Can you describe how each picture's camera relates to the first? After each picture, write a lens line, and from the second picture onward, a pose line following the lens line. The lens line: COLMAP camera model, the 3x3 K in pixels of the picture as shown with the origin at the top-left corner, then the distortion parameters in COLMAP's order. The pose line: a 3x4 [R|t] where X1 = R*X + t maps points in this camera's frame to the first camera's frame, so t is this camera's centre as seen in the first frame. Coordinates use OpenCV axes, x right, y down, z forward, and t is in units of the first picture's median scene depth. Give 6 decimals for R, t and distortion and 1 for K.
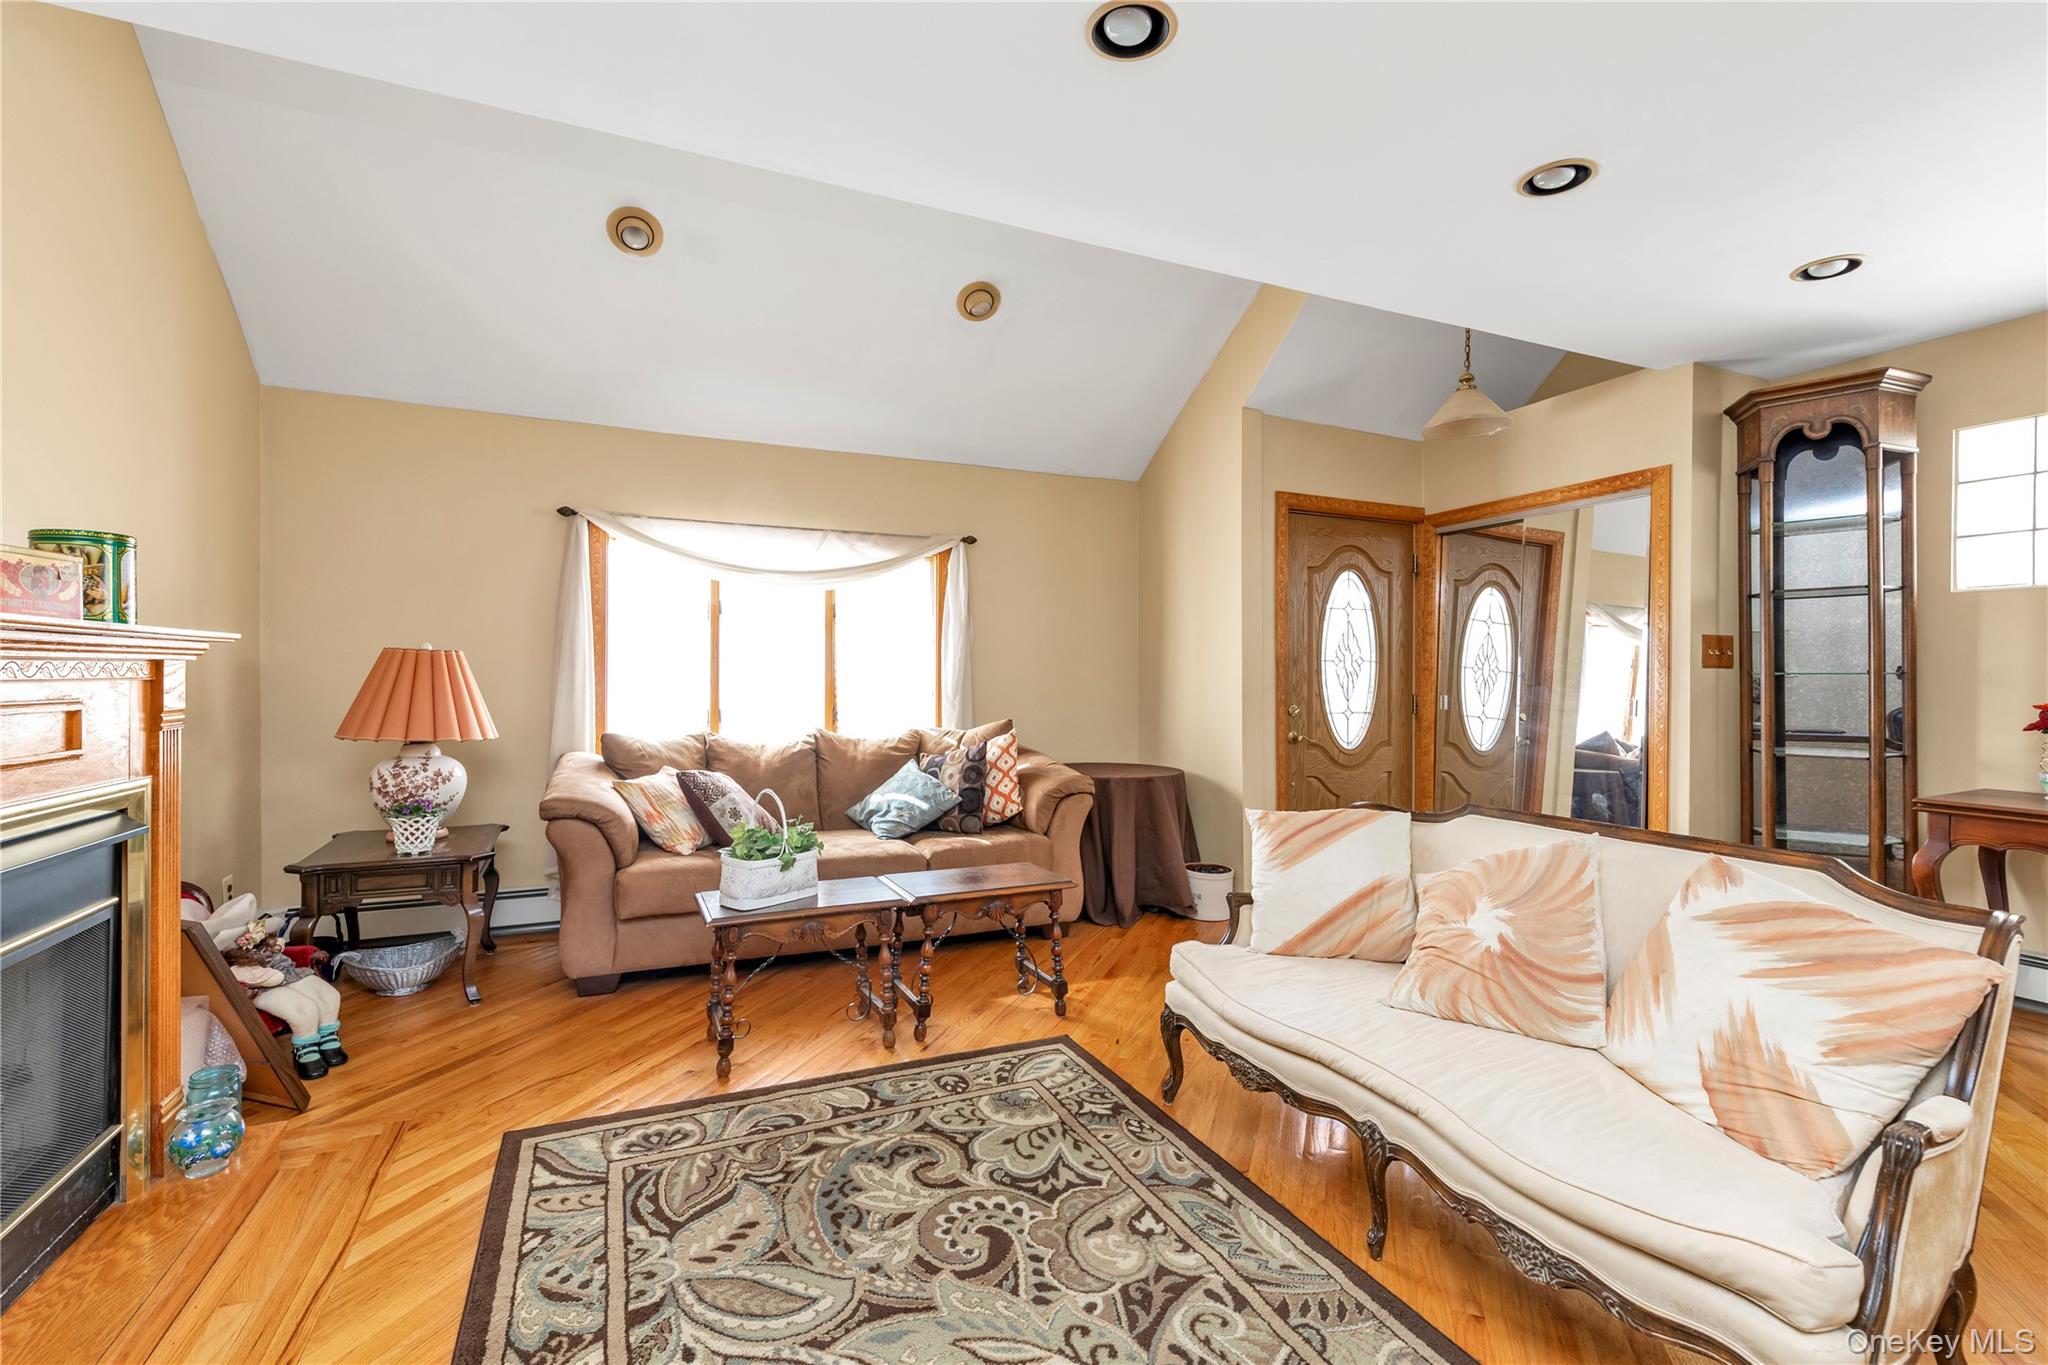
lens RADIAL K [[880.1, 0, 1019.6], [0, 880.1, 671.8], [0, 0, 1]] dist [-0.000414, 0.000065]
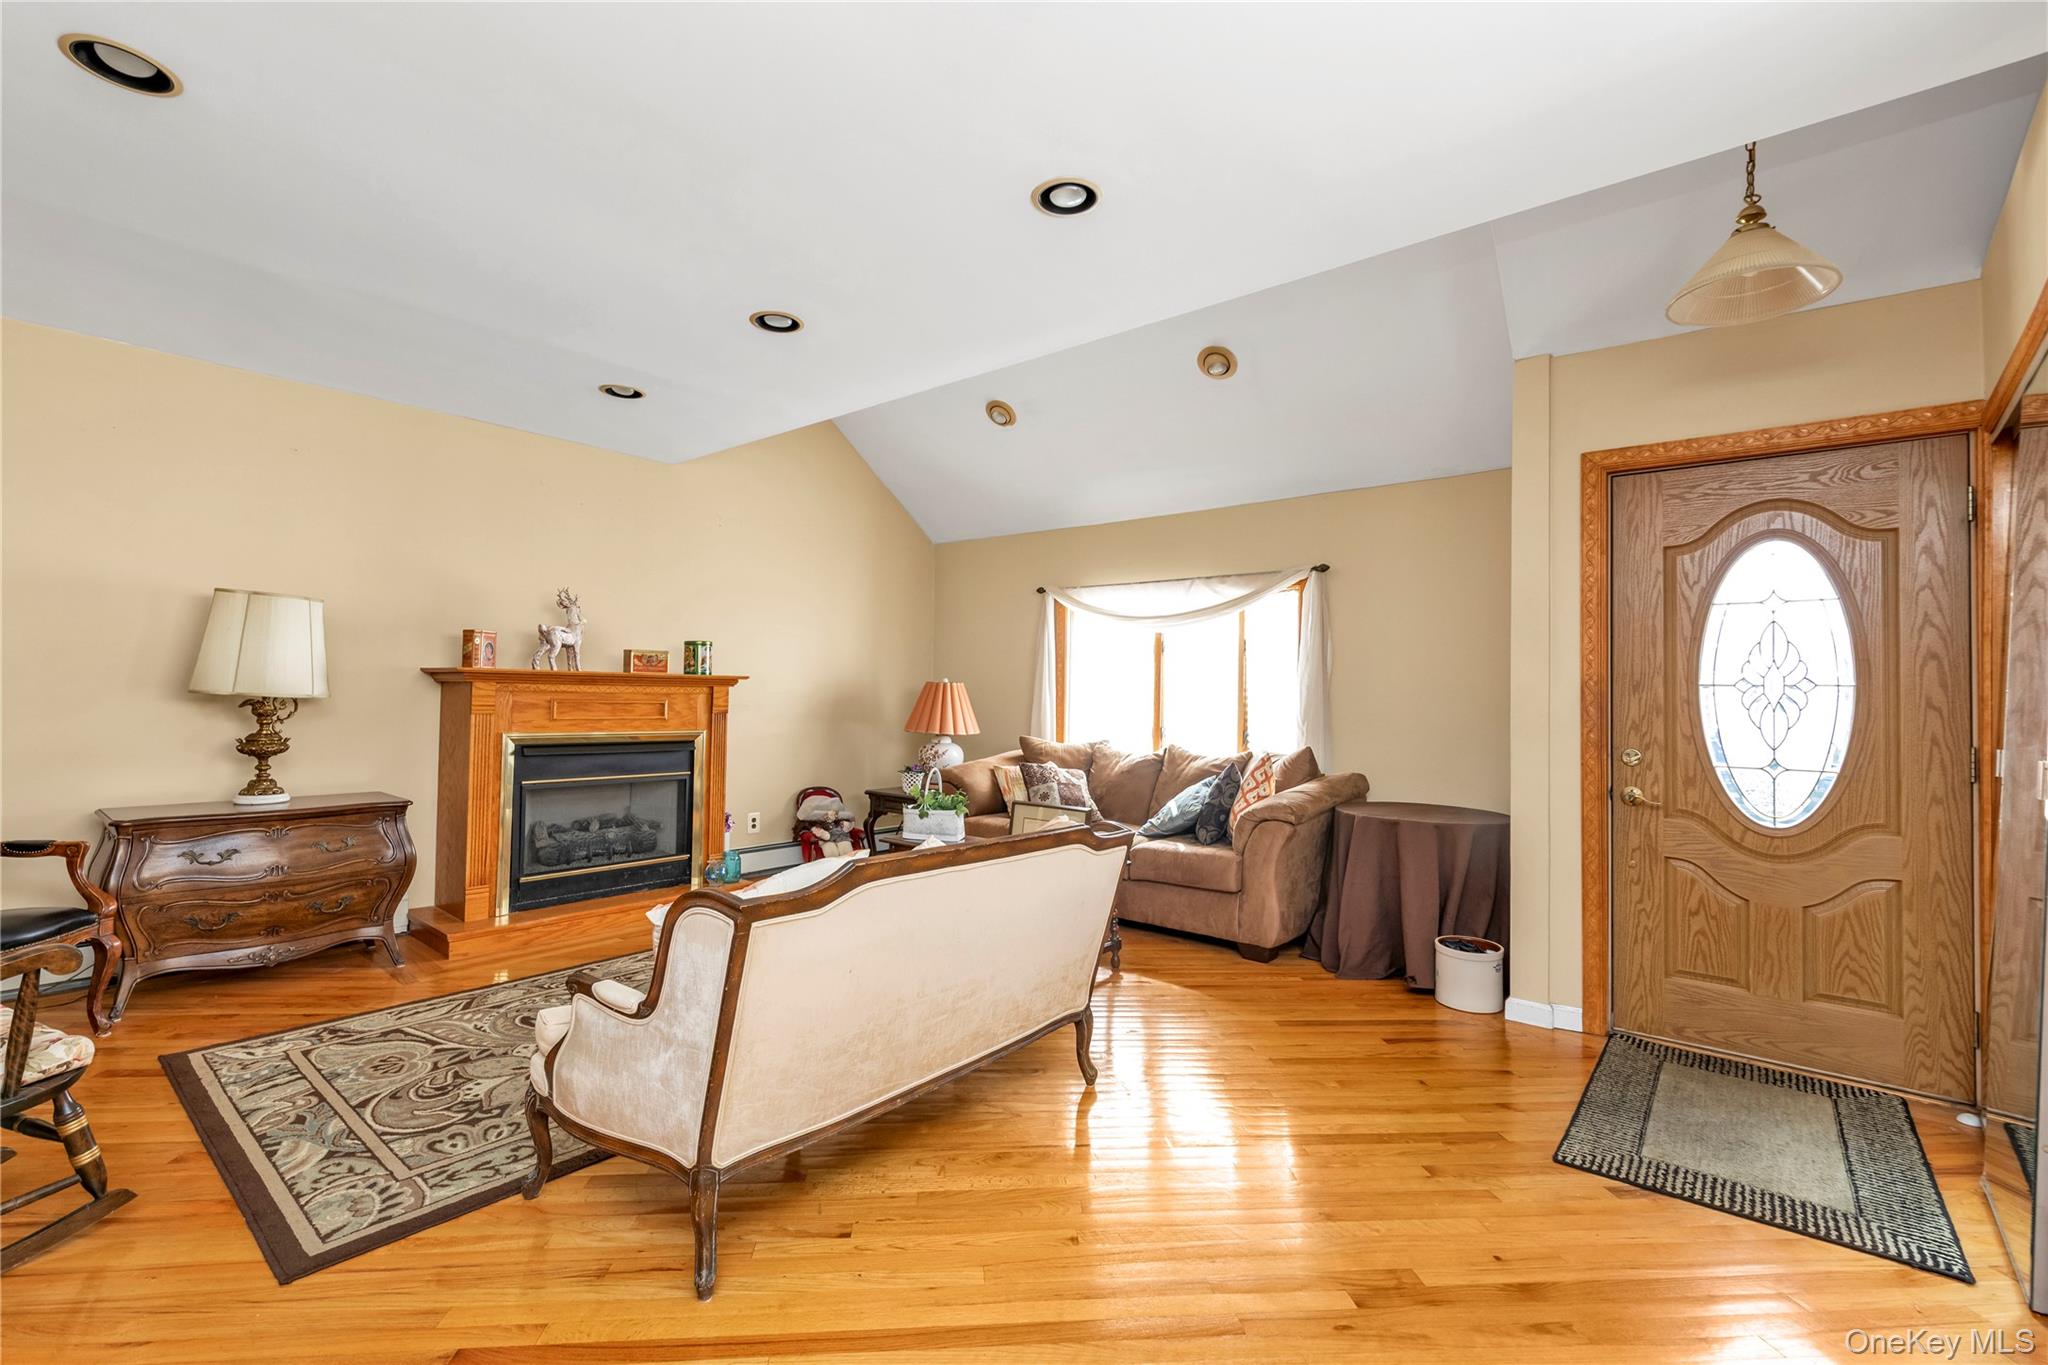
lens RADIAL K [[880.1, 0, 1019.6], [0, 880.1, 671.8], [0, 0, 1]] dist [-0.000414, 0.000065]
pose [[0.443402, -0.019820, -0.896104, 0.727212], [-0.012335, 0.999526, -0.028211, 0.002244], [0.896238, 0.023562, 0.442947, 0.258487]]
